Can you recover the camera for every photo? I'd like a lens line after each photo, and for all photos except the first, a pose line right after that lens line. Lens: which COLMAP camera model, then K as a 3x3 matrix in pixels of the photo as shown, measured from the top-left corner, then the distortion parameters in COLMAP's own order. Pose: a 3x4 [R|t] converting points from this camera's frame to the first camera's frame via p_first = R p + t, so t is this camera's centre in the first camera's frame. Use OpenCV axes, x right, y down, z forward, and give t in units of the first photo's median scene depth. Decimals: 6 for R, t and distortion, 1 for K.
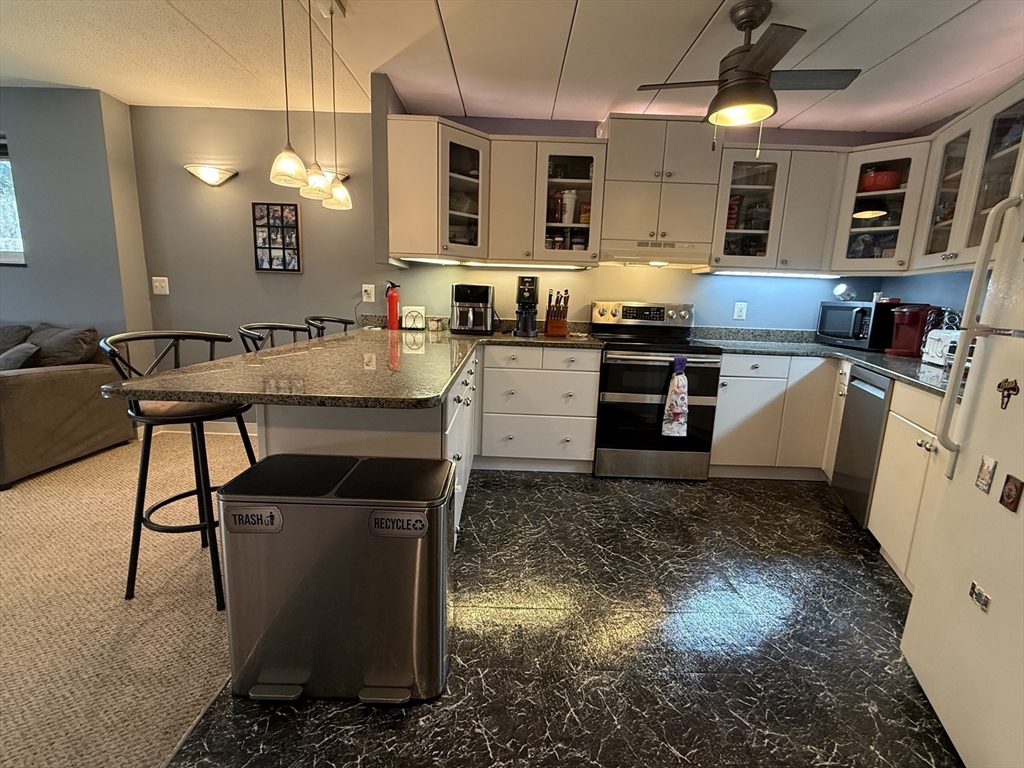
lens RADIAL K [[475.1, 0, 510.3], [0, 475.1, 382.8], [0, 0, 1]] dist [0.000019, -0.000489]
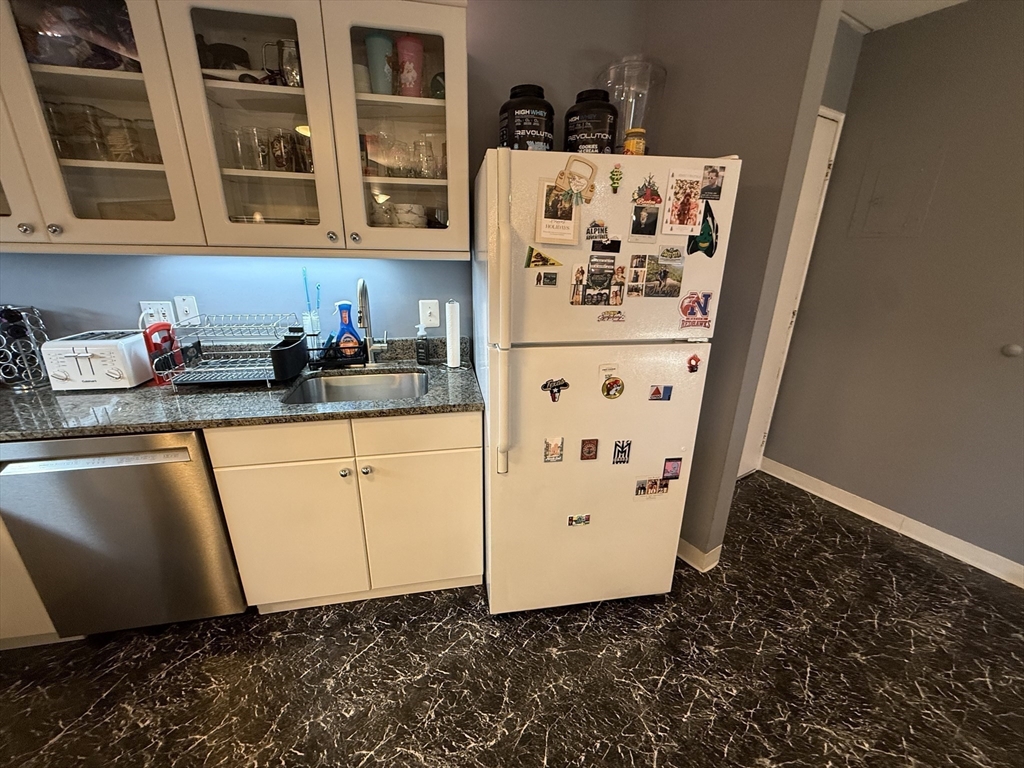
lens RADIAL K [[407.6, 0, 509.4], [0, 407.6, 383.9], [0, 0, 1]] dist [-0.000107, 0.000079]
pose [[-0.519605, -0.319656, 0.792358, 0.091588], [0.125088, 0.888925, 0.440643, -0.183456], [-0.845201, 0.328074, -0.421904, 0.583224]]
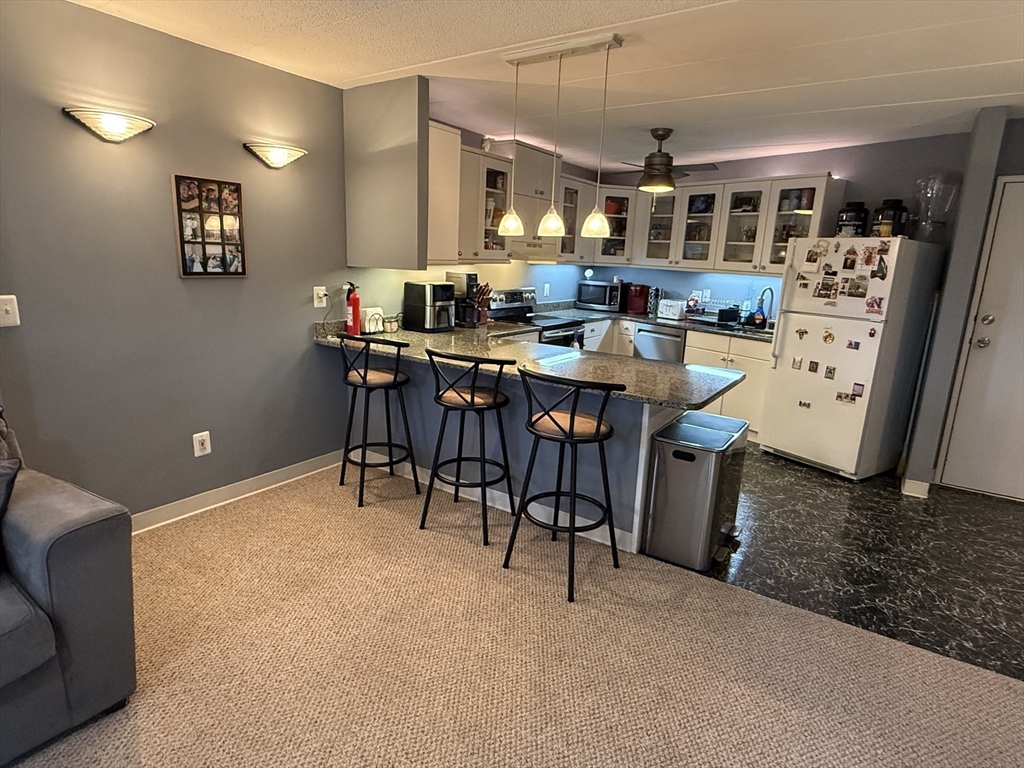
lens RADIAL K [[565.6, 0, 508.3], [0, 565.6, 381.8], [0, 0, 1]] dist [0.000069, 0.001216]
pose [[0.563333, -0.193241, 0.803314, -1.042592], [0.130815, 0.980862, 0.144215, -0.157683], [-0.815808, 0.023844, 0.577831, 0.176111]]
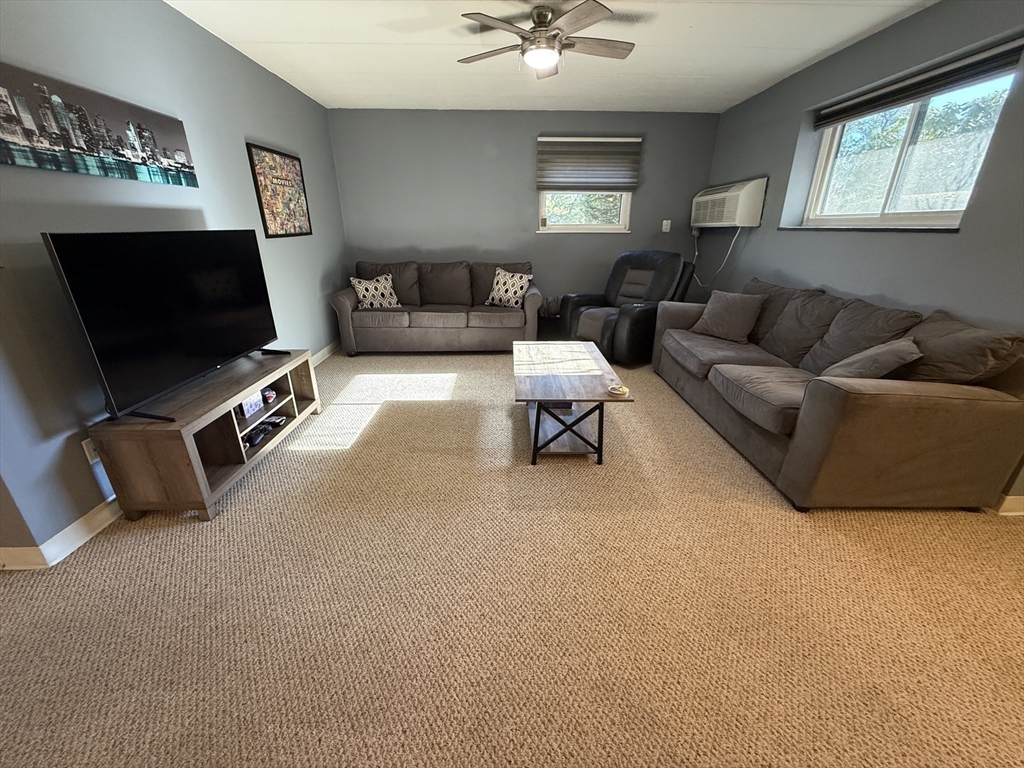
lens RADIAL K [[407.6, 0, 509.4], [0, 407.6, 383.9], [0, 0, 1]] dist [-0.000107, 0.000079]
pose [[0.024303, 0.326135, -0.945011, -0.373260], [-0.181298, 0.931053, 0.316655, -0.102574], [0.983128, 0.163633, 0.081755, 0.313464]]
